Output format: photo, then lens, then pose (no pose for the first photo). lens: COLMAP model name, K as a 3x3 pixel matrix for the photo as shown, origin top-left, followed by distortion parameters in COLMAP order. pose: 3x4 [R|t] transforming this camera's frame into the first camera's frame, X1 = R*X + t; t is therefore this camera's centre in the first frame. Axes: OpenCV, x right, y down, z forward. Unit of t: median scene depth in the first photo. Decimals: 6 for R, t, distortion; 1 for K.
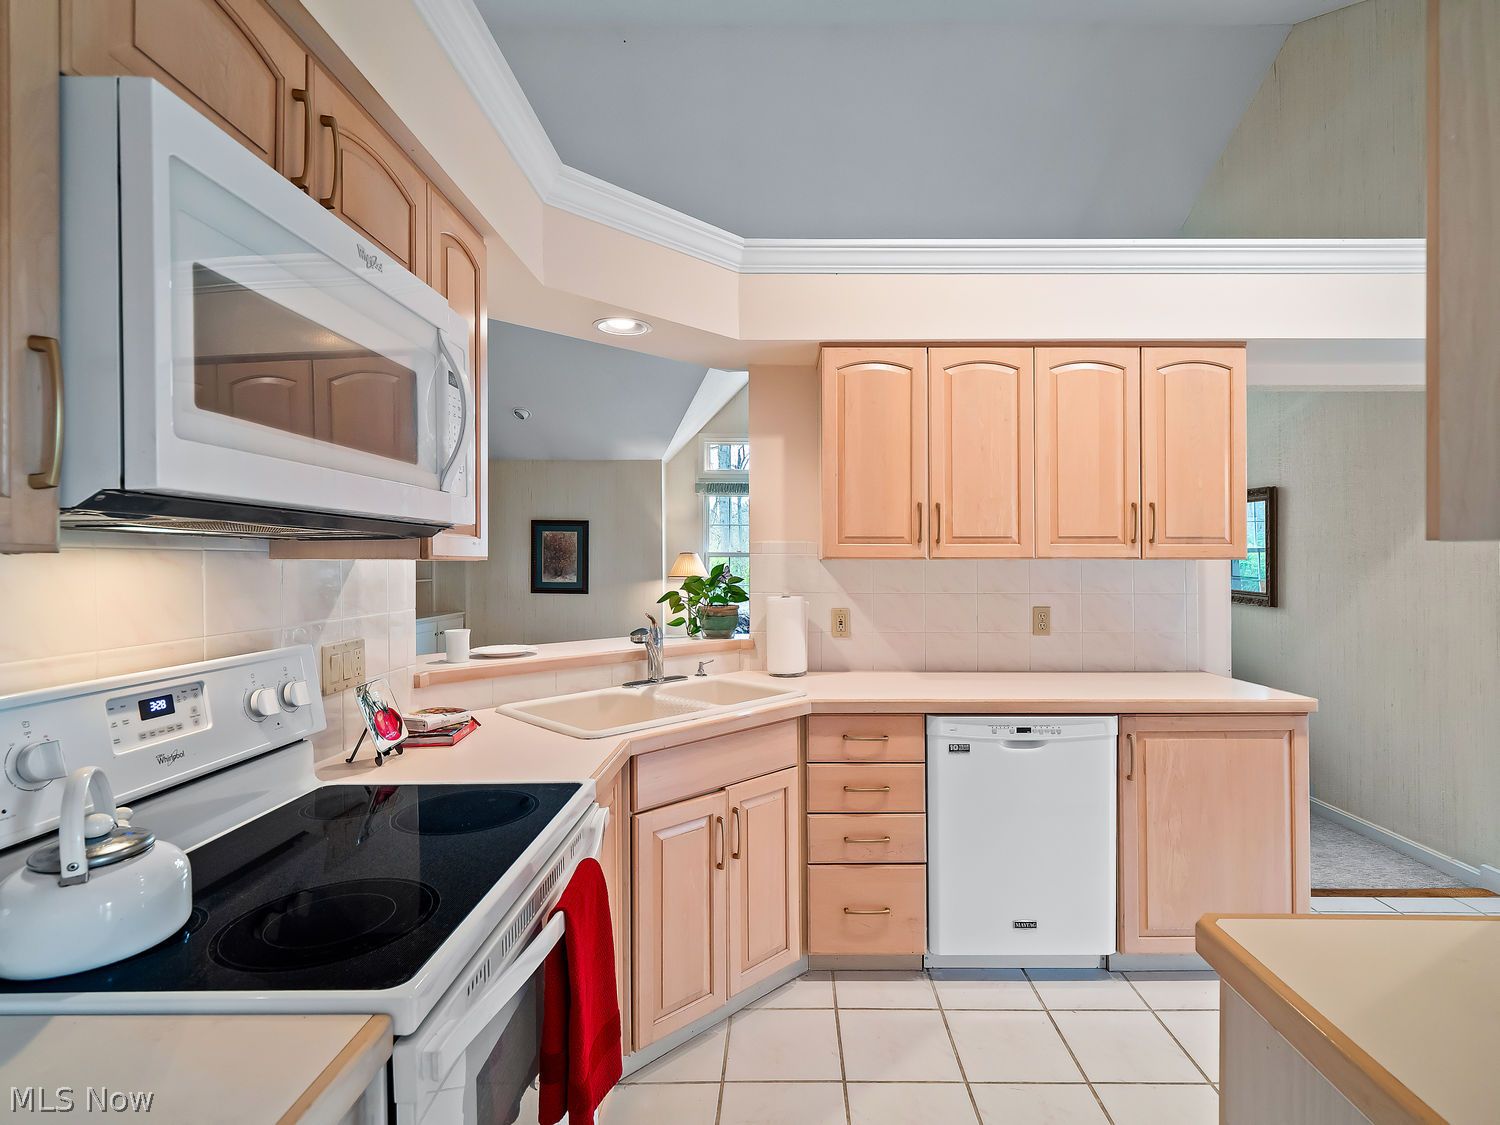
lens RADIAL K [[741.3, 0, 778.9], [0, 741.3, 560.2], [0, 0, 1]] dist [0.000807, -0.000581]
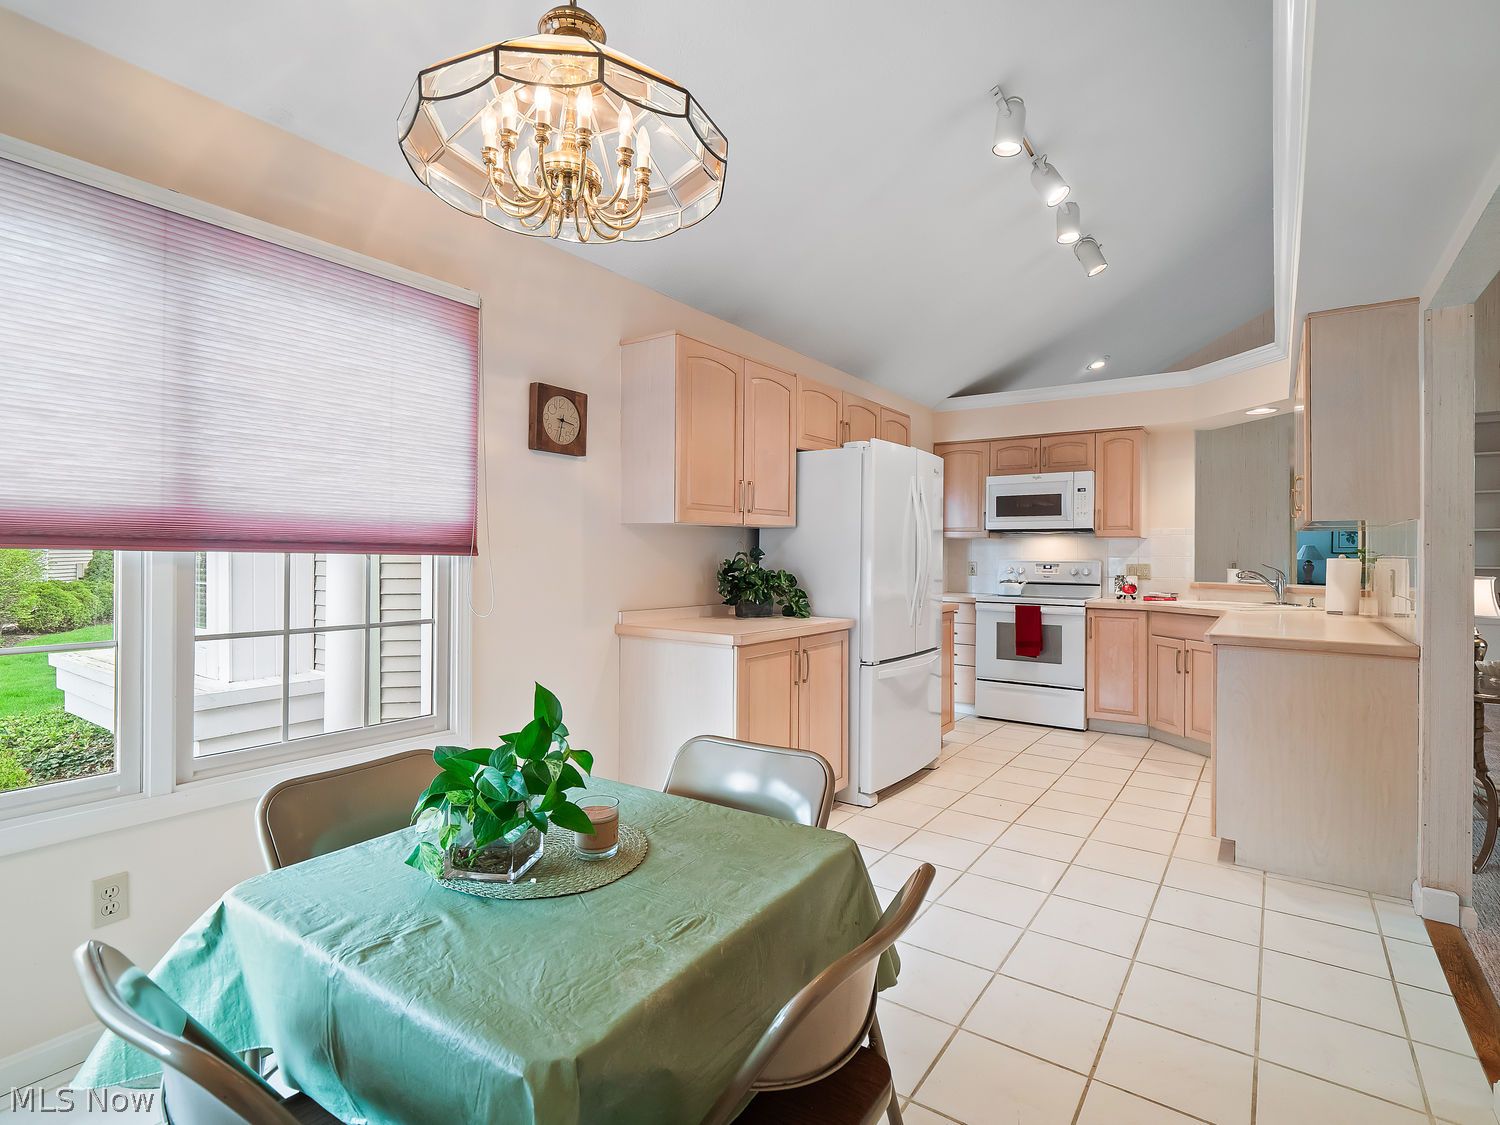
lens RADIAL K [[745.6, 0, 749.4], [0, 745.6, 543.1], [0, 0, 1]] dist [-0.002250, 0.000296]
pose [[-0.571363, -0.013635, -0.820584, 1.962411], [-0.002972, 0.999890, -0.014545, 0.047361], [0.820692, -0.005872, -0.571340, 0.958532]]
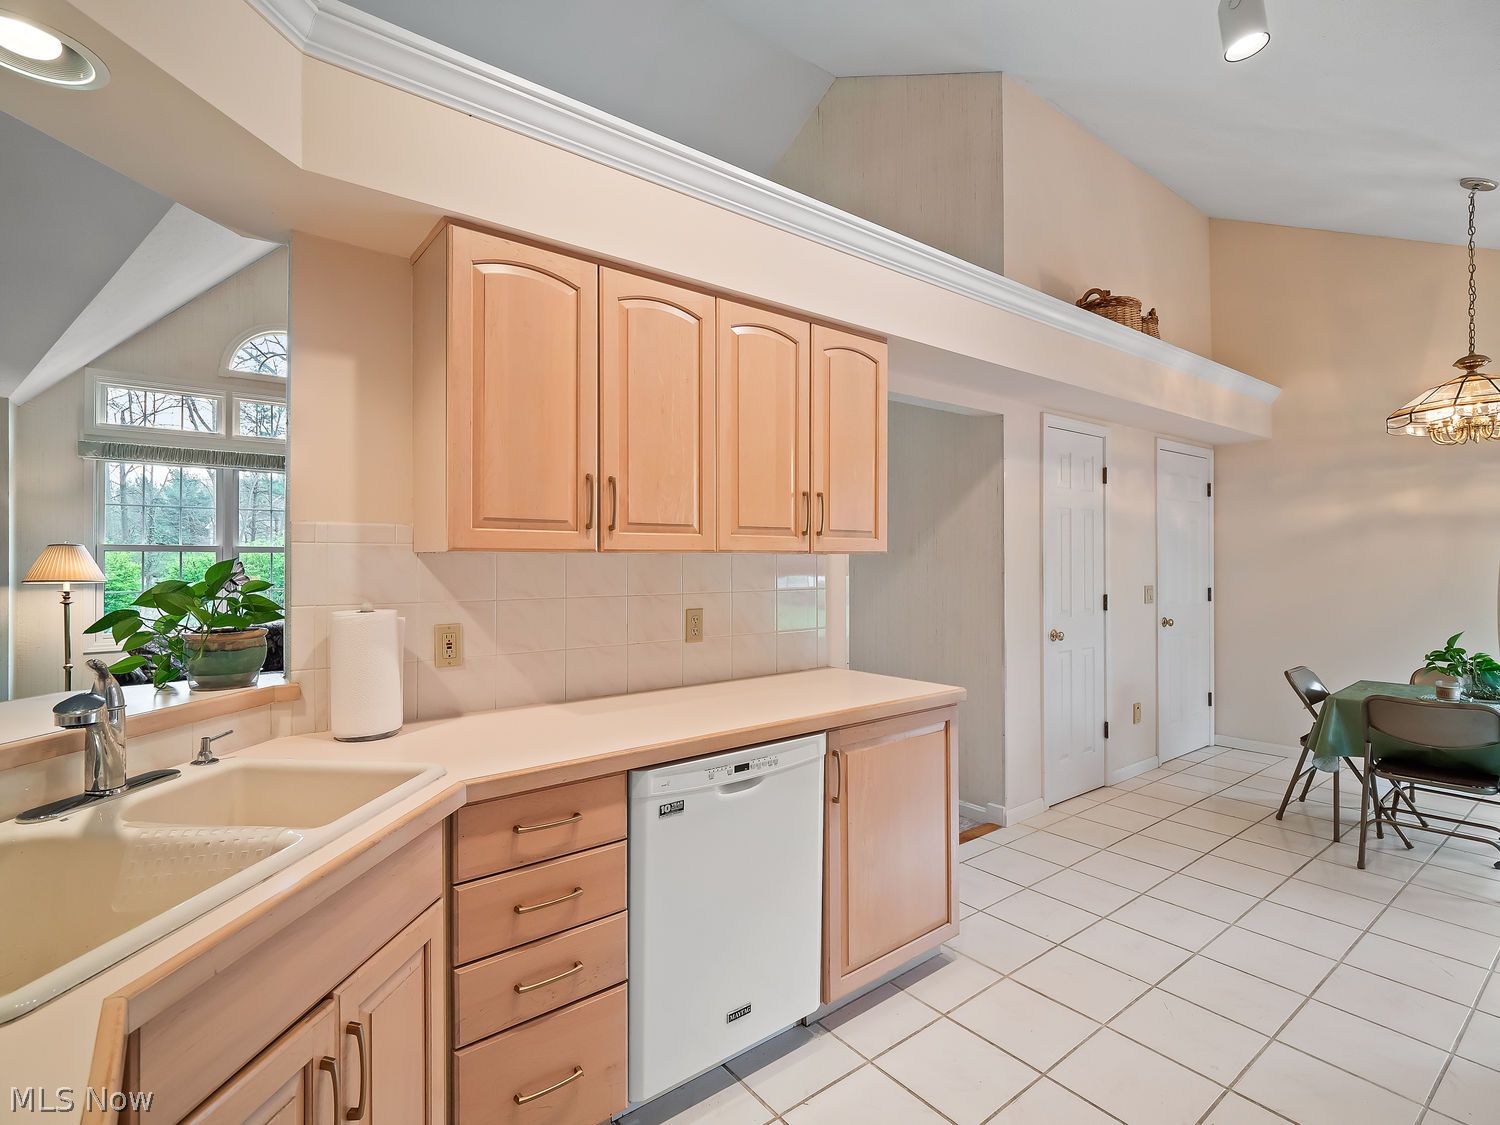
lens RADIAL K [[725.7, 0, 748.6], [0, 725.7, 553.5], [0, 0, 1]] dist [0.001140, -0.001423]
pose [[0.785592, 0.003756, 0.618734, -0.127354], [0.000230, 0.999980, -0.006362, 0.004755], [-0.618745, 0.005140, 0.785575, 0.342211]]
